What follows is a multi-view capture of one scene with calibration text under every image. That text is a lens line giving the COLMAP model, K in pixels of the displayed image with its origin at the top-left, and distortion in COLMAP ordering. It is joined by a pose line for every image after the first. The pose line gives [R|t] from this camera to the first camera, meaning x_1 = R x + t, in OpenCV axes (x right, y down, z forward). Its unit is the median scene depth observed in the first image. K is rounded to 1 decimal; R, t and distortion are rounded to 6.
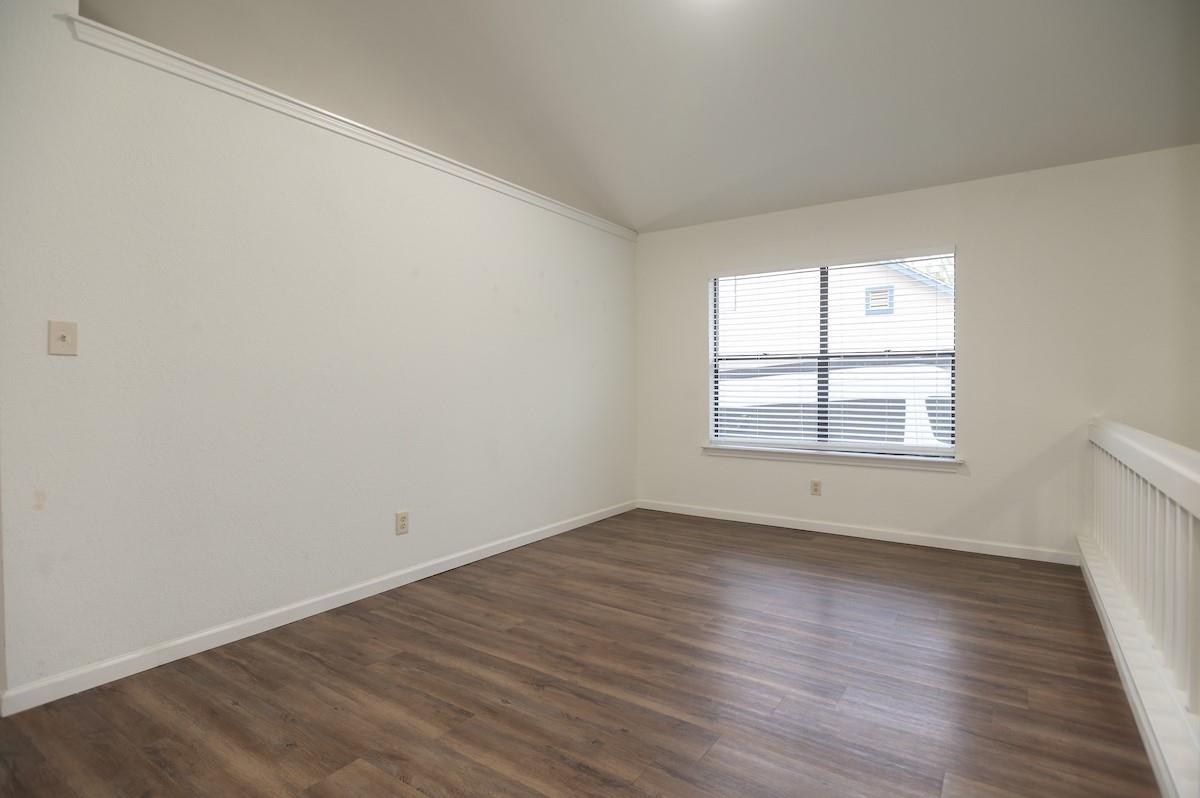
lens RADIAL K [[595.5, 0, 603.6], [0, 595.5, 386.1], [0, 0, 1]] dist [-0.001796, -0.000381]
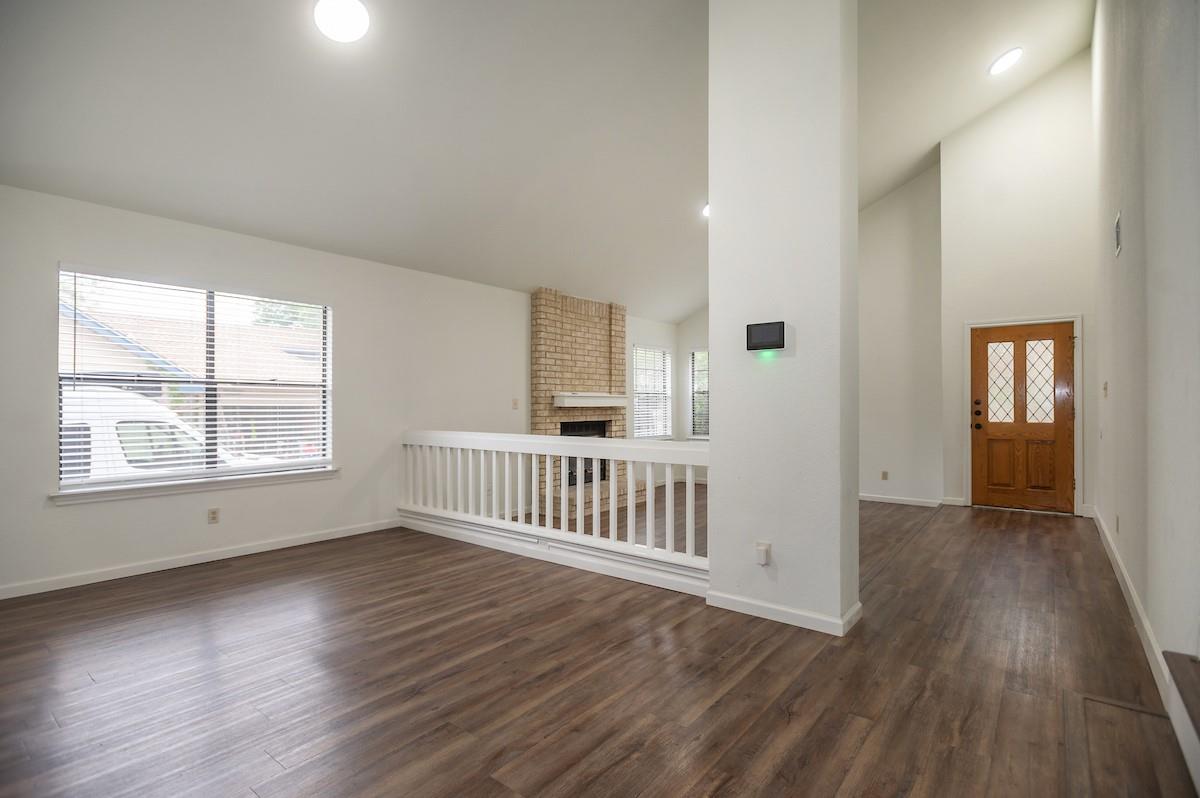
lens RADIAL K [[570.6, 0, 617.6], [0, 570.6, 399.6], [0, 0, 1]] dist [-0.004914, -0.000128]
pose [[0.062560, 0.011754, 0.997972, -0.532562], [0.006969, 0.999901, -0.012213, -0.004379], [-0.998017, 0.007719, 0.062472, 0.274351]]
